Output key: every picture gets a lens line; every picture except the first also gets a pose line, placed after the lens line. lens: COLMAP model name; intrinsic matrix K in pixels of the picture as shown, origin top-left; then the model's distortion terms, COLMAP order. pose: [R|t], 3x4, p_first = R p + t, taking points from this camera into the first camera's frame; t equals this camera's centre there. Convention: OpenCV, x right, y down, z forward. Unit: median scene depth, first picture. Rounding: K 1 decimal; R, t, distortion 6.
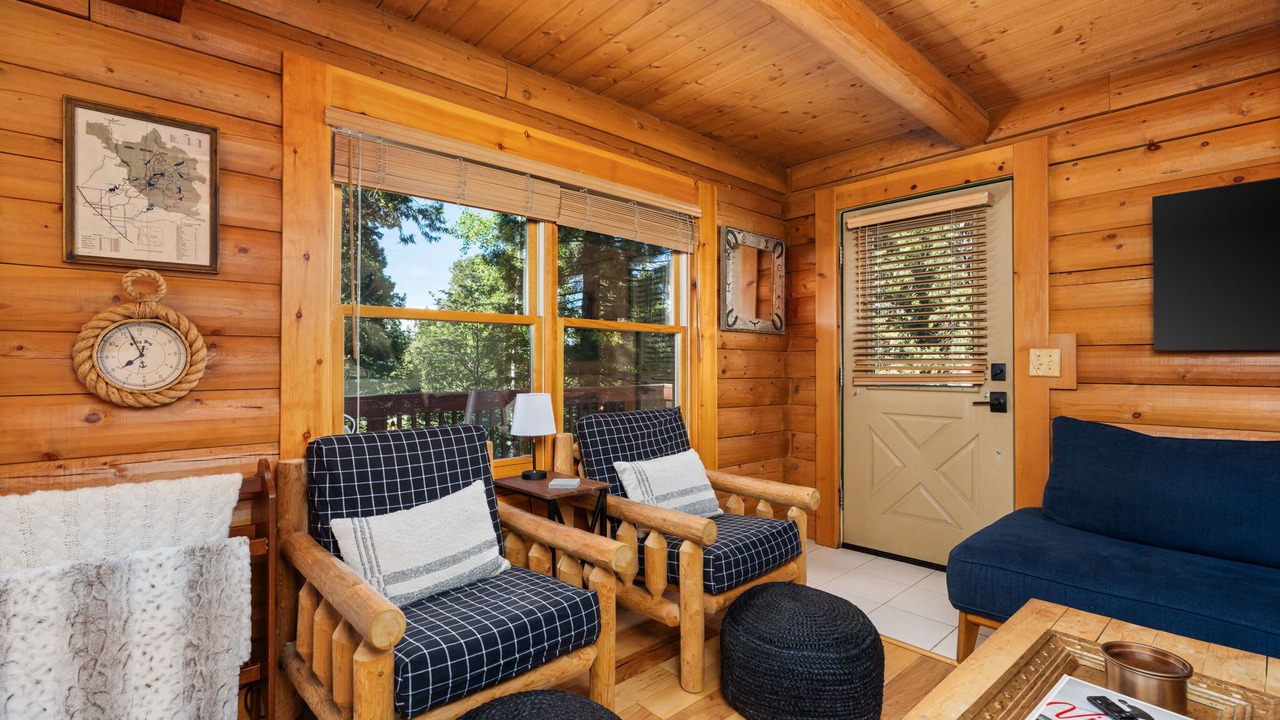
lens RADIAL K [[590.2, 0, 643.1], [0, 590.2, 357.3], [0, 0, 1]] dist [-0.003770, 0.002563]
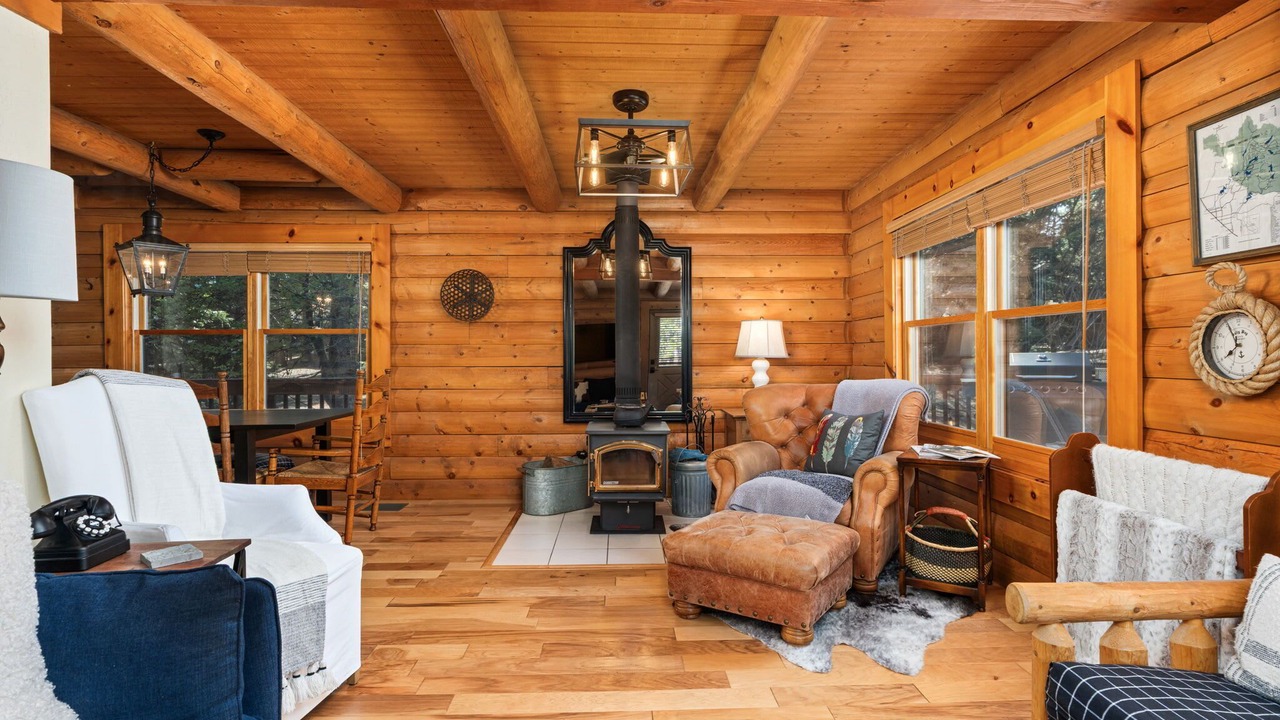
lens RADIAL K [[645.3, 0, 635.5], [0, 645.3, 357.2], [0, 0, 1]] dist [-0.007403, -0.001012]
pose [[-0.654332, 0.005048, -0.756191, 0.676323], [0.010087, 0.999947, -0.002053, 0.009037], [0.756140, -0.008971, -0.654348, 0.951047]]
